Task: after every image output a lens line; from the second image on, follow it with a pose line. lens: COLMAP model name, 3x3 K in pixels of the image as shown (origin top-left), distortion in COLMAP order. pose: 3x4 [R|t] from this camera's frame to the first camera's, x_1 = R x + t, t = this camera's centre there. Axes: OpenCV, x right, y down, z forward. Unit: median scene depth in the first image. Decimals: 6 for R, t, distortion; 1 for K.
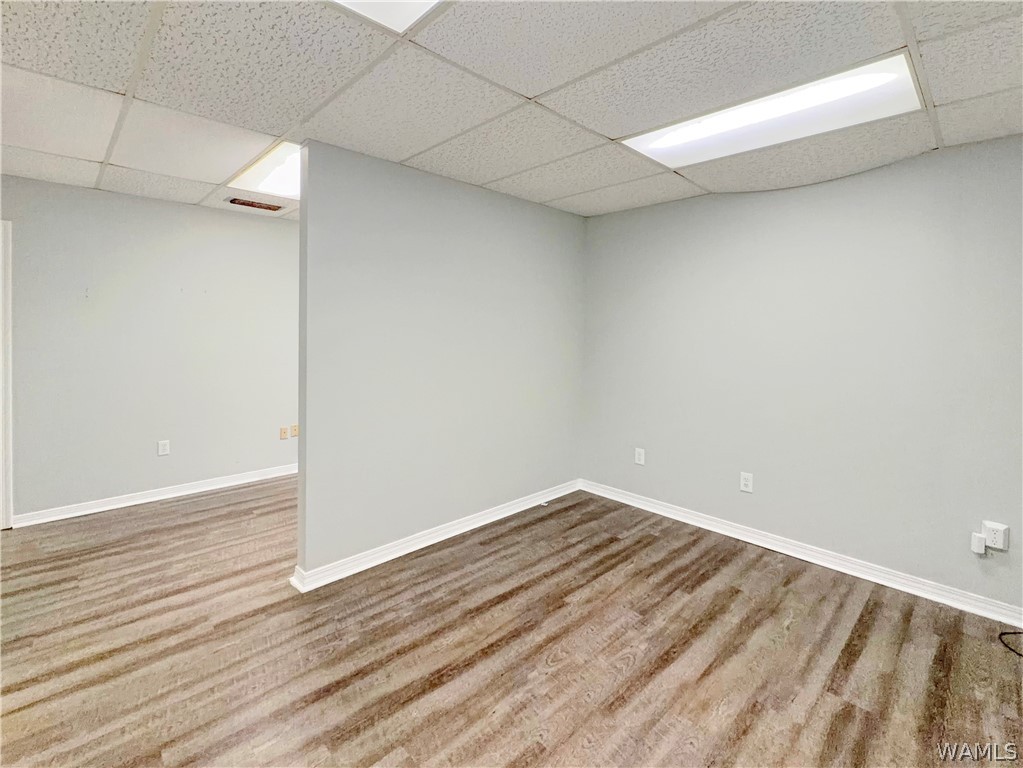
lens RADIAL K [[458.3, 0, 512.0], [0, 458.3, 376.6], [0, 0, 1]] dist [-0.003237, -0.000283]
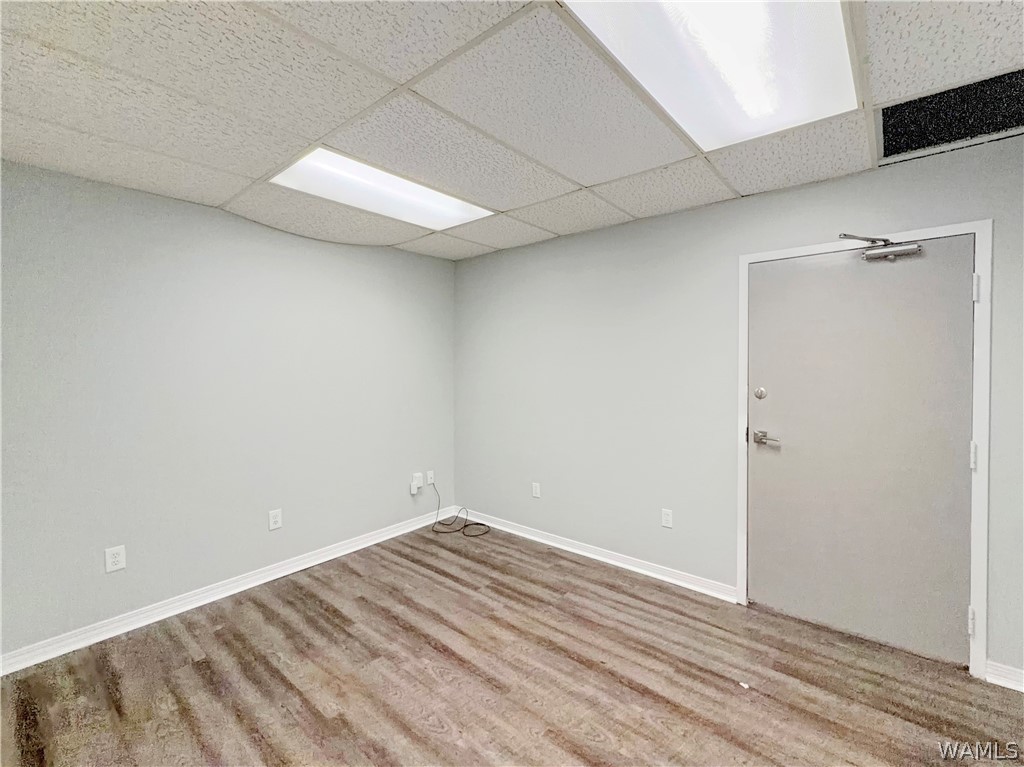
lens RADIAL K [[458.7, 0, 512.5], [0, 458.7, 376.1], [0, 0, 1]] dist [-0.003237, -0.000283]
pose [[-0.090105, -0.046348, 0.994853, -0.711422], [0.111393, 0.992180, 0.056312, -0.104502], [-0.989683, 0.115894, -0.084238, 0.747809]]
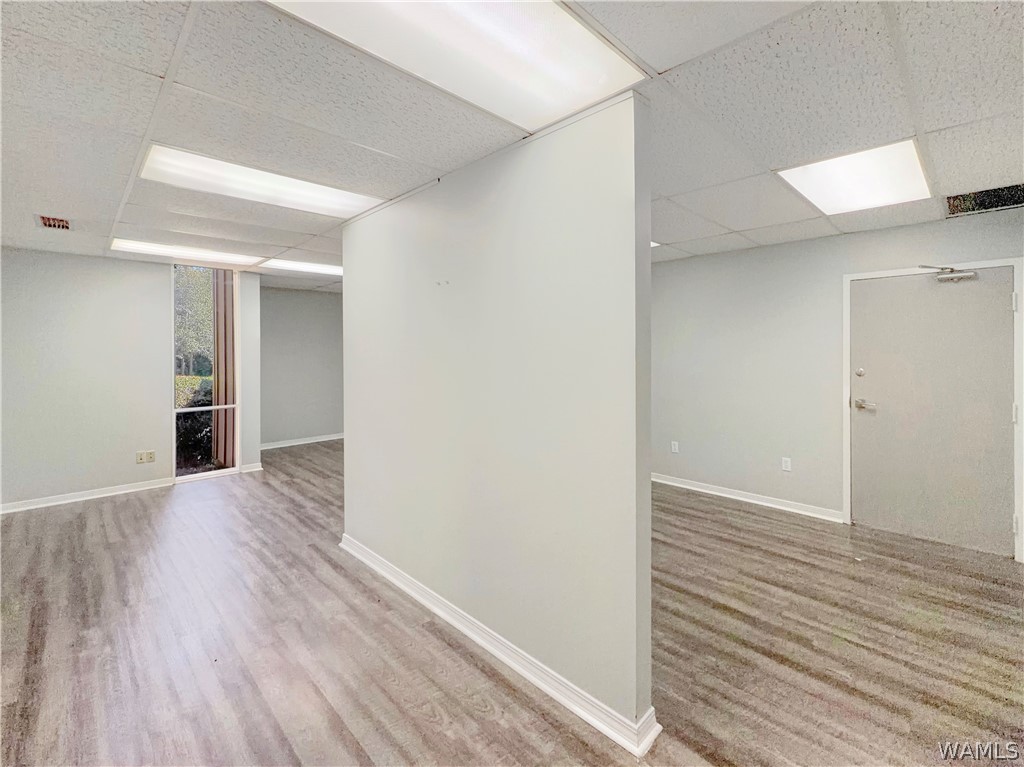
lens RADIAL K [[458.0, 0, 518.0], [0, 458.0, 352.6], [0, 0, 1]] dist [-0.031340, 0.006450]
pose [[0.003738, -0.023032, 0.999728, -1.248827], [0.110579, 0.993613, 0.022478, -0.170751], [-0.993860, 0.110465, 0.006261, 1.252036]]
